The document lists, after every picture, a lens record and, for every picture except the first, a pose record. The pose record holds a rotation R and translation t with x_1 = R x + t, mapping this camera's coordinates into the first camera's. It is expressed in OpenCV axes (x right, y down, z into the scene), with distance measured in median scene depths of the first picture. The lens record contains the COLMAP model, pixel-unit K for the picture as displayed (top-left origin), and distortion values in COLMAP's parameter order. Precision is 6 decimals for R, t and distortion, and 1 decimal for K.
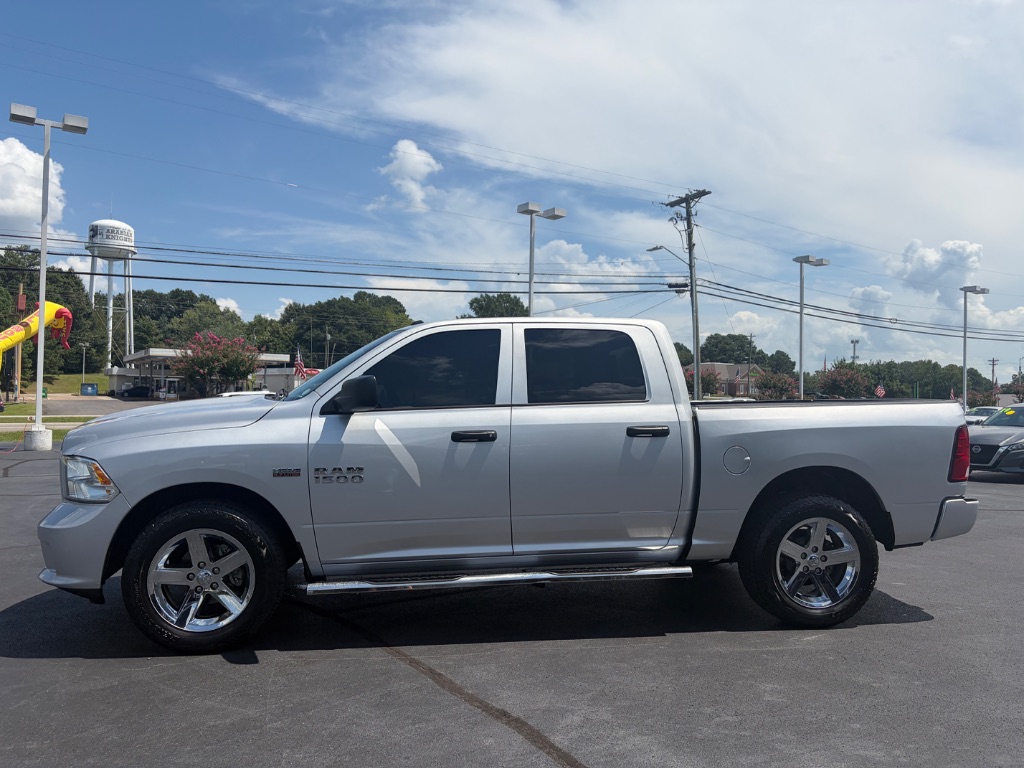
lens RADIAL K [[775.3, 0, 515.8], [0, 775.3, 382.7], [0, 0, 1]] dist [0.057793, -0.069772]
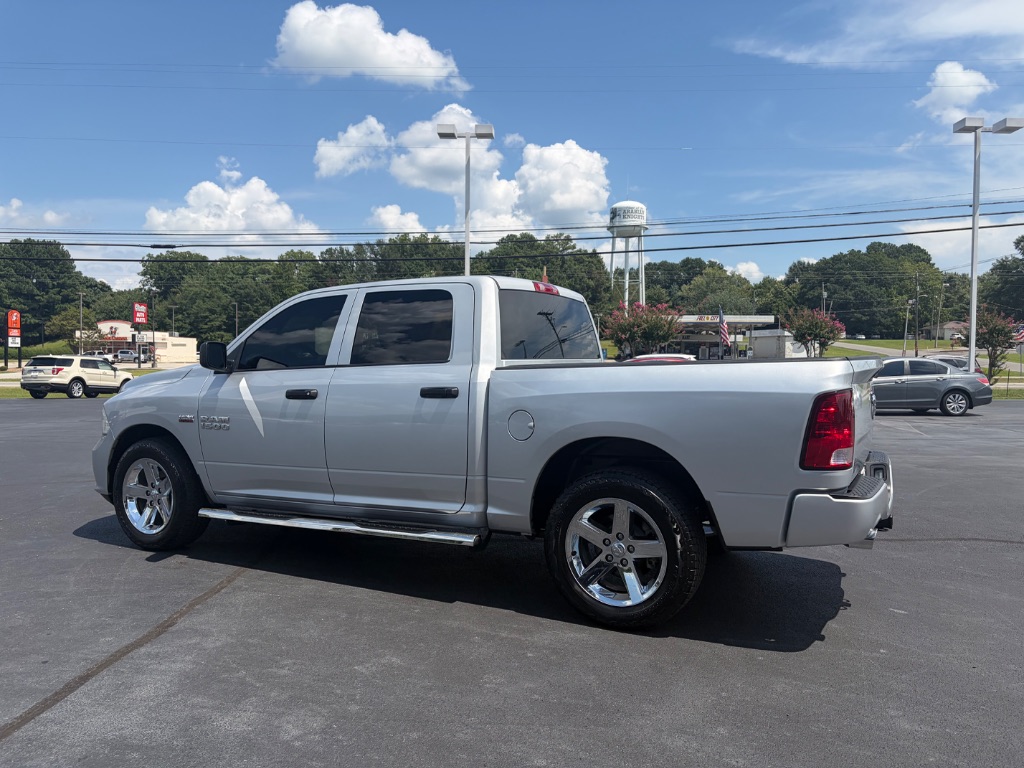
lens RADIAL K [[775.3, 0, 515.8], [0, 775.3, 382.7], [0, 0, 1]] dist [0.057793, -0.069772]
pose [[0.799805, 0.009691, -0.600181, 0.098958], [0.019661, 0.998910, 0.042331, 0.001349], [0.599937, -0.045657, 0.798743, 0.033991]]
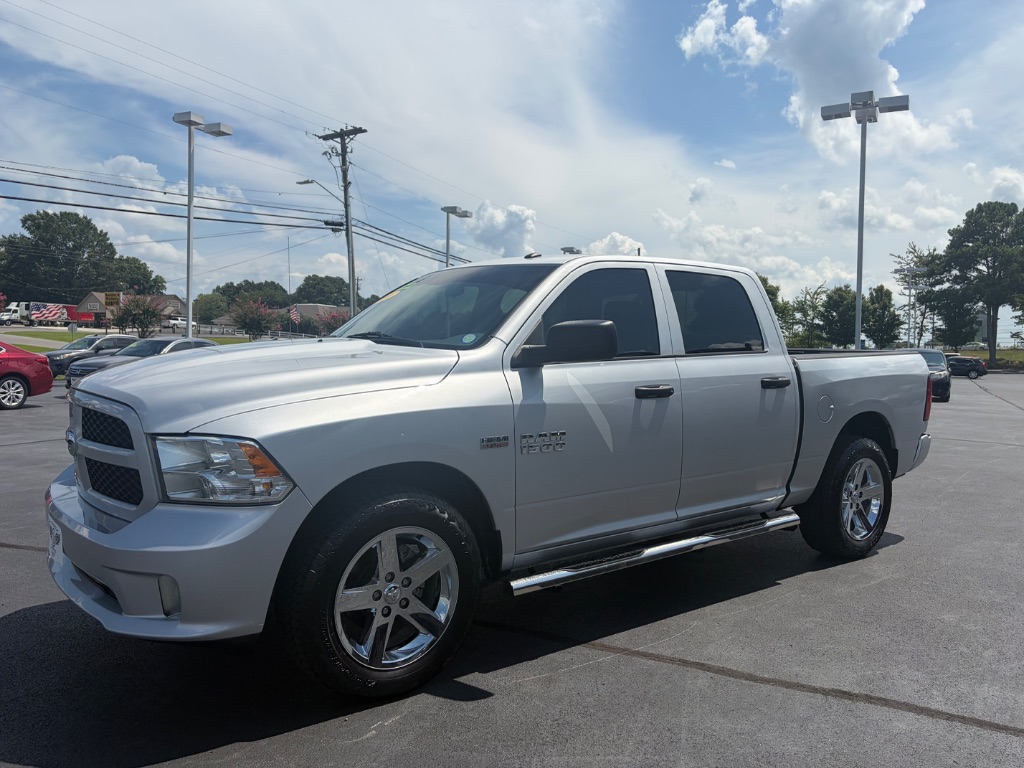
lens RADIAL K [[769.6, 0, 512.0], [0, 769.6, 384.0], [0, 0, 1]] dist [0.039452, -0.053798]
pose [[0.872400, -0.014424, 0.488580, -0.070991], [-0.023659, 0.997147, 0.071683, 0.000249], [-0.488220, -0.074095, 0.869570, 0.037402]]
